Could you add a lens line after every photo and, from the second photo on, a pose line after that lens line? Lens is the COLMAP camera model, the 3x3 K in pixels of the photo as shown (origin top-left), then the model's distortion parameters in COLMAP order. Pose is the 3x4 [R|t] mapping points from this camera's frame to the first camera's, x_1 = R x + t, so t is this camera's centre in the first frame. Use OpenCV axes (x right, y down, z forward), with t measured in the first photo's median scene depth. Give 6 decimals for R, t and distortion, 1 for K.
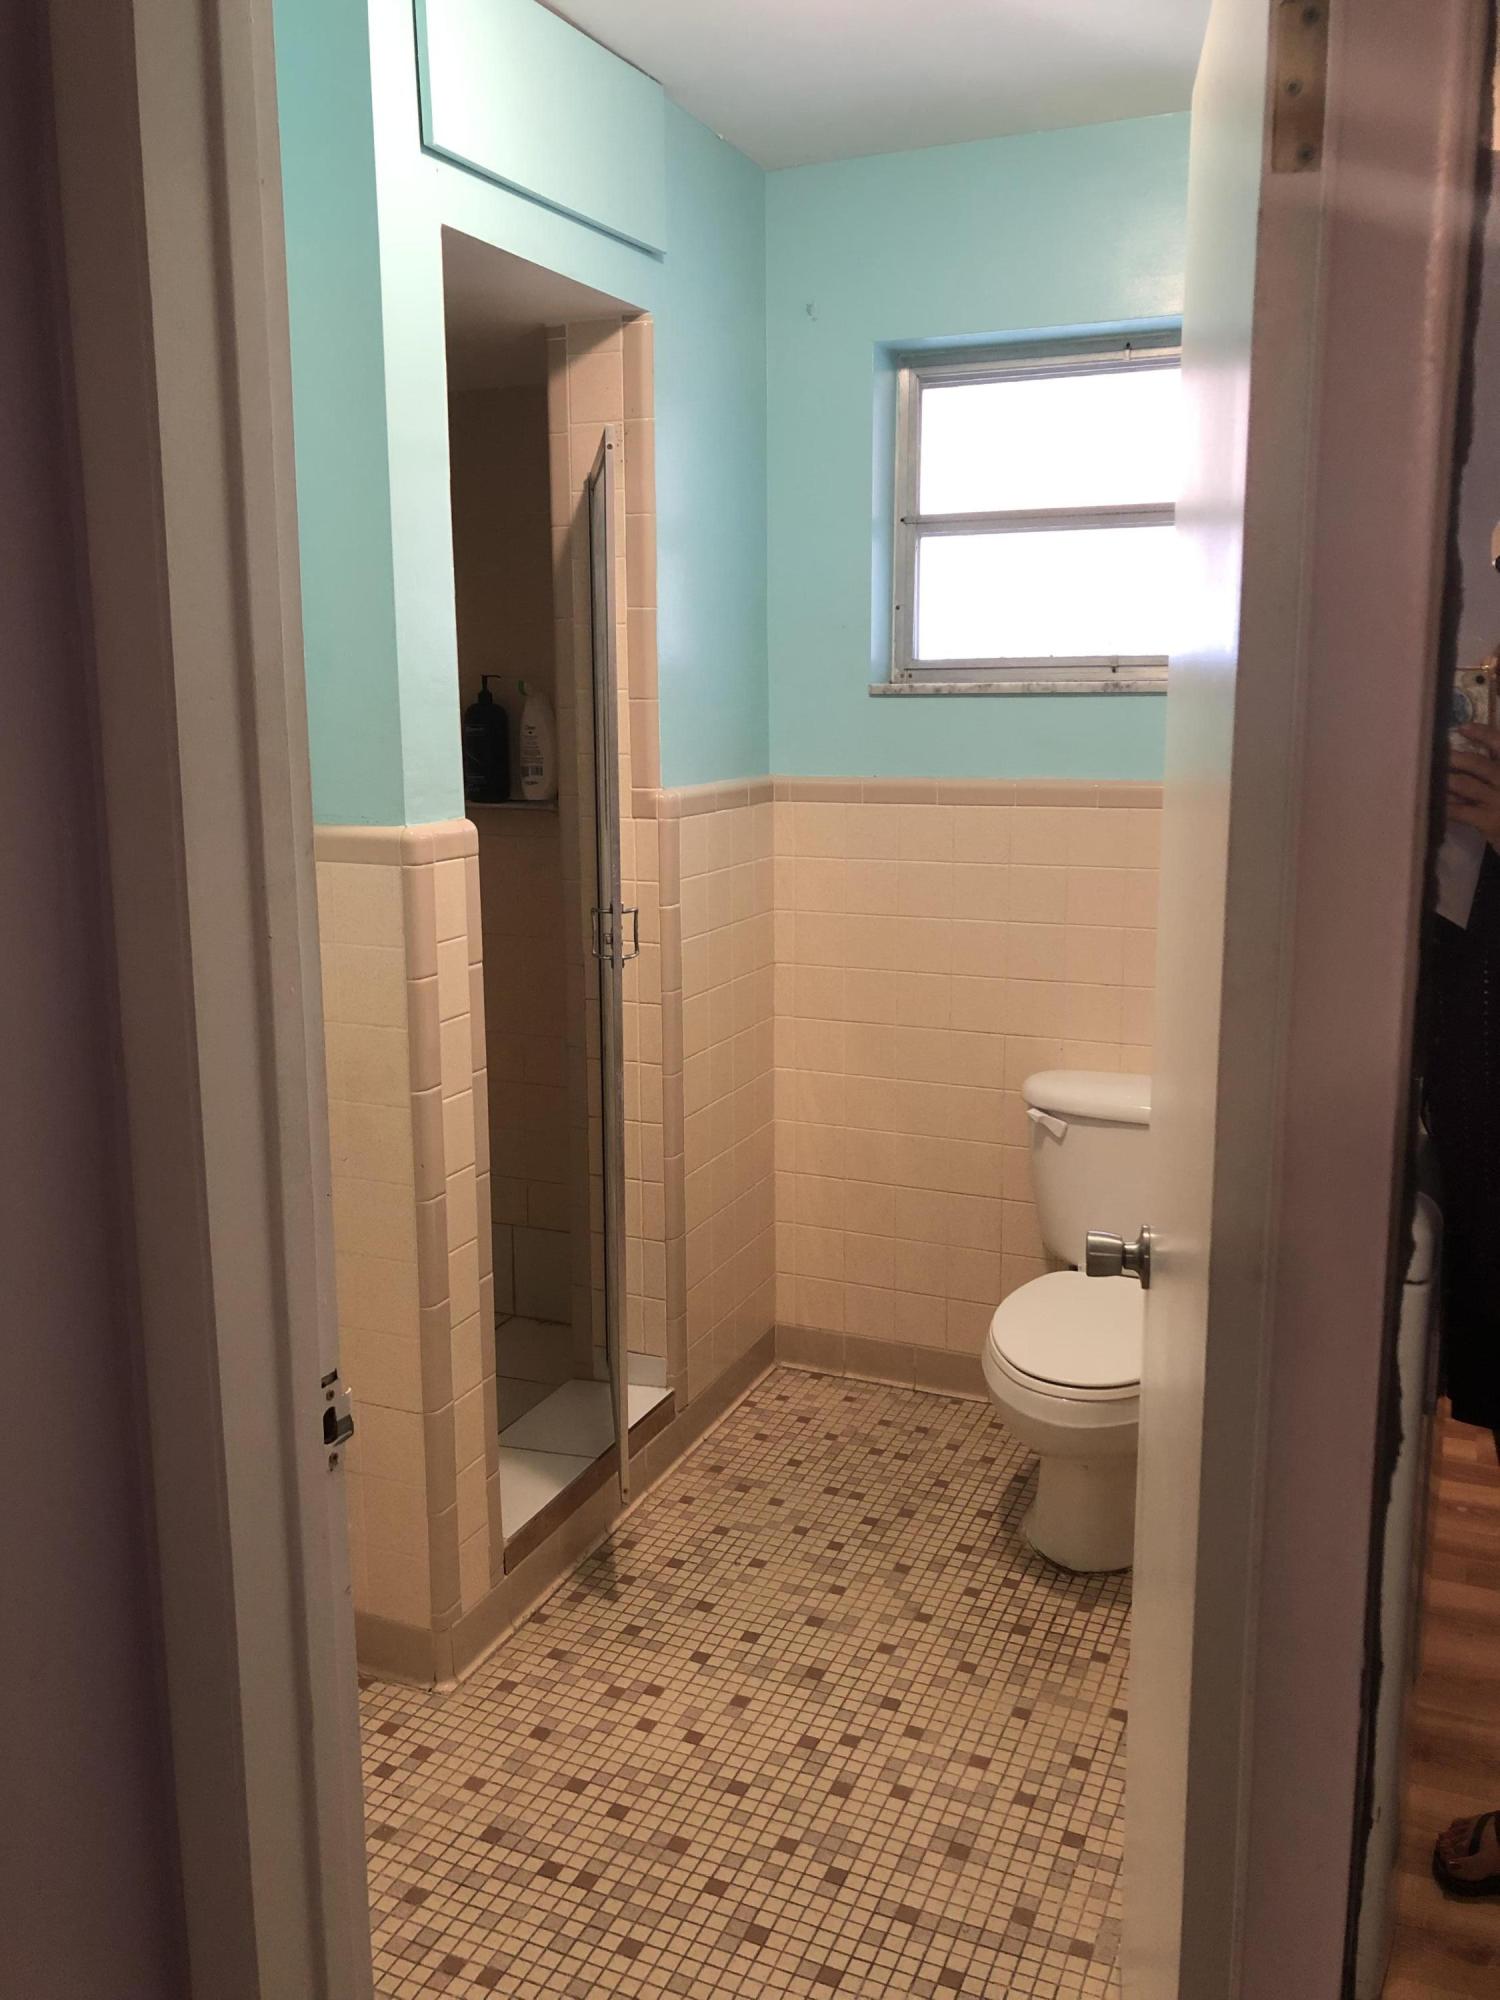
lens RADIAL K [[1633.1, 0, 754.6], [0, 1633.1, 1006.7], [0, 0, 1]] dist [0.044051, -0.063895]
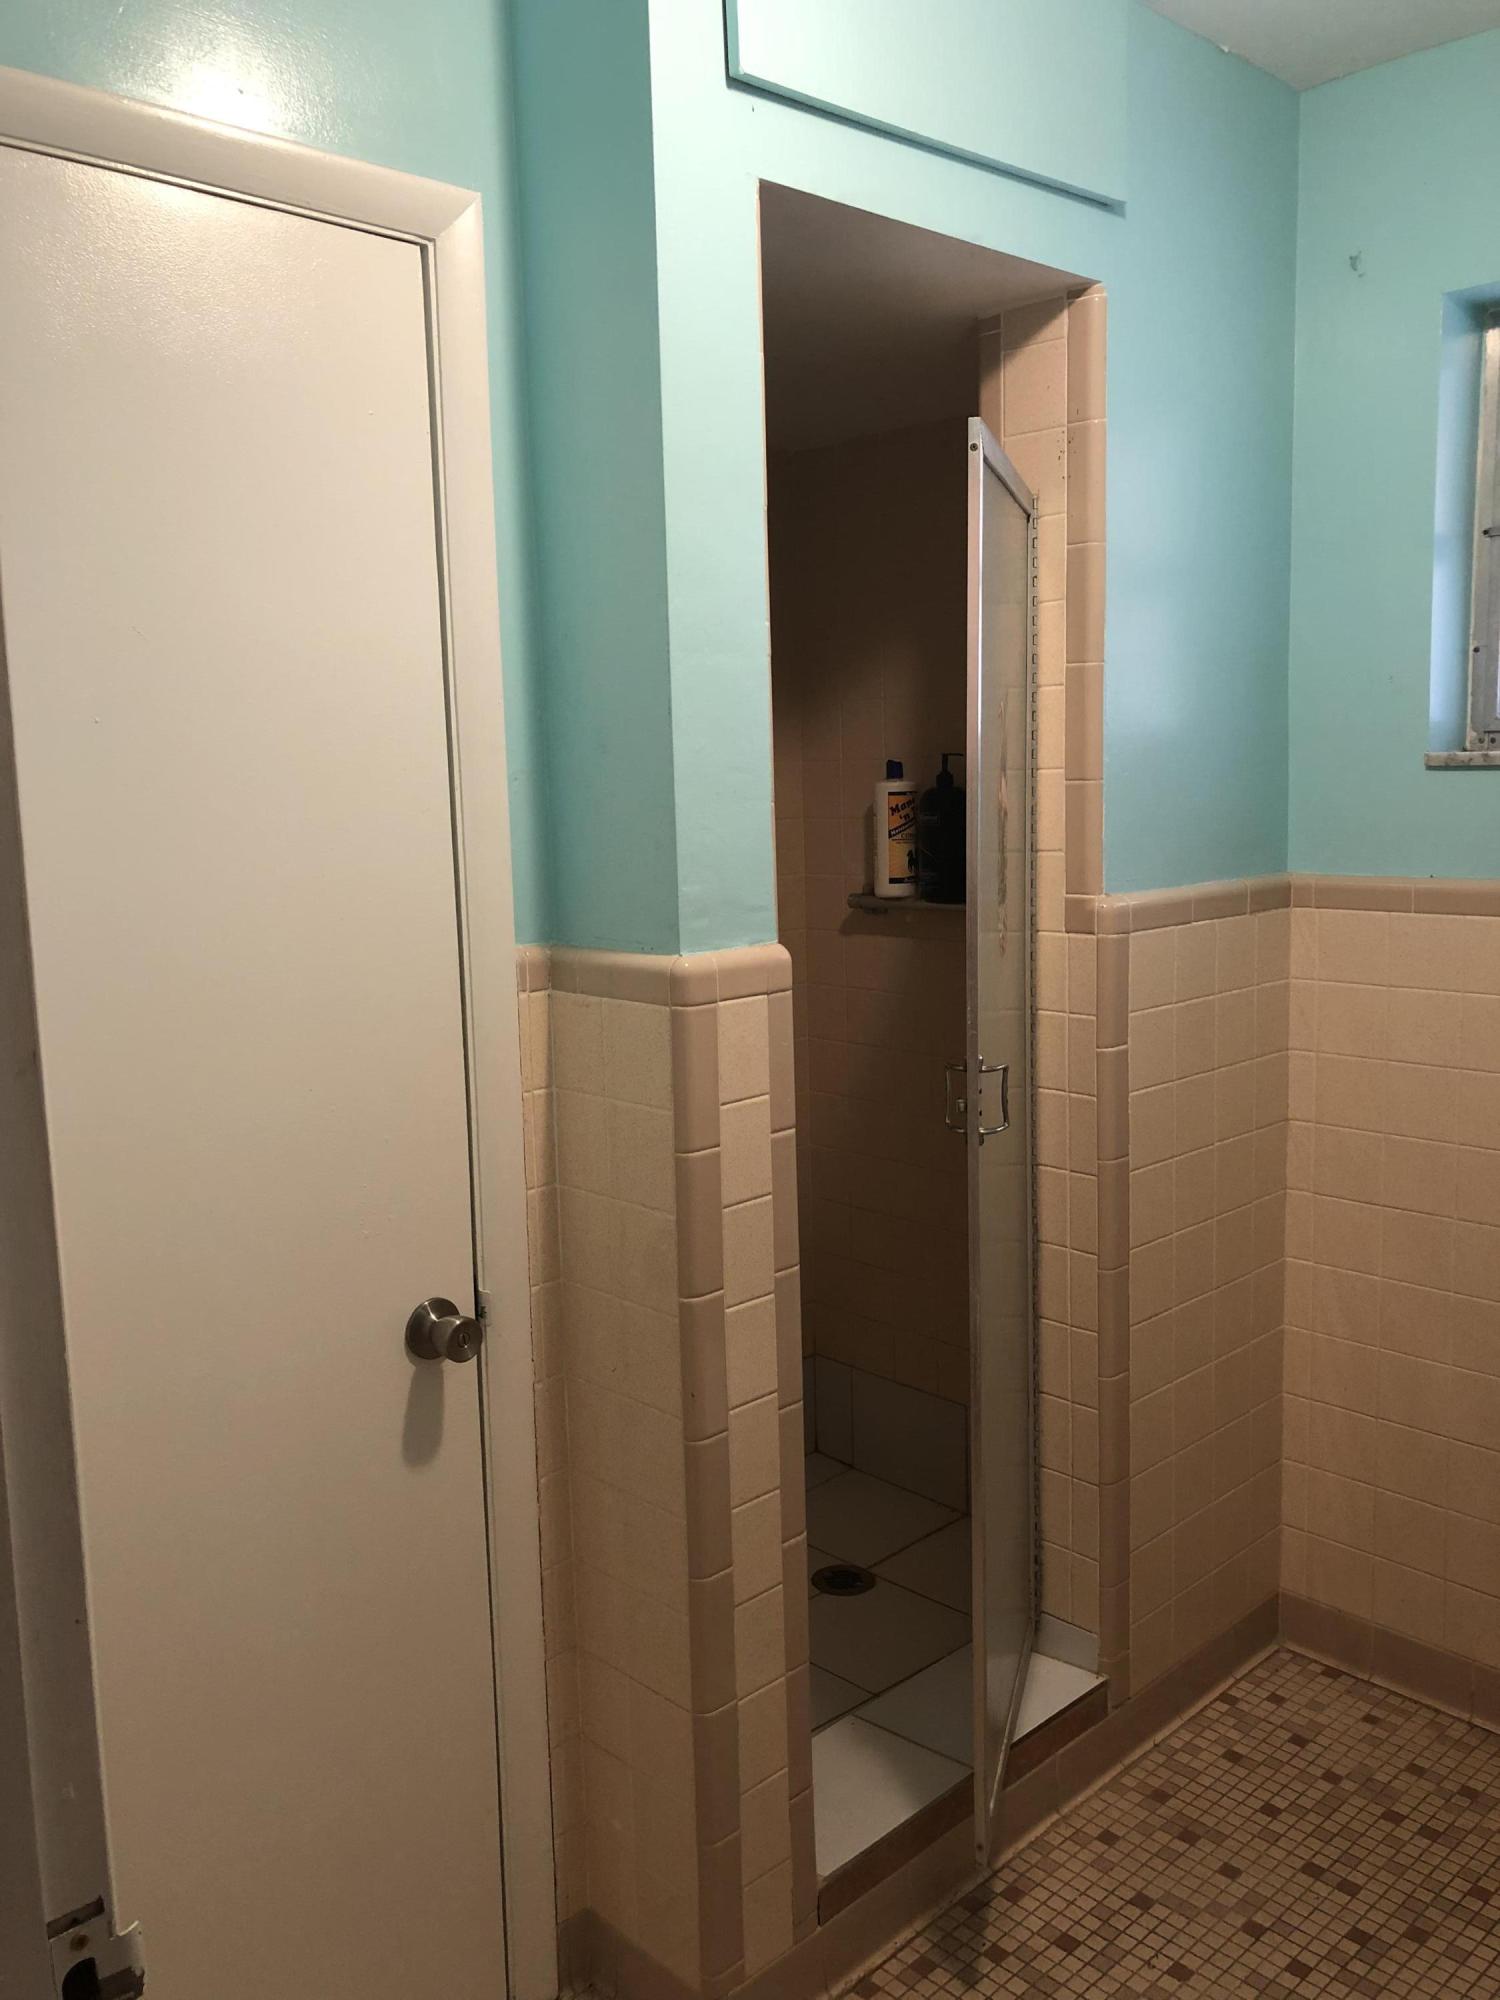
lens RADIAL K [[1633.1, 0, 764.0], [0, 1633.1, 1002.7], [0, 0, 1]] dist [0.044051, -0.063895]
pose [[0.923415, 0.035493, -0.382158, 0.092506], [-0.052871, 0.997986, -0.035063, -0.048907], [0.380144, 0.052583, 0.923431, 0.237955]]
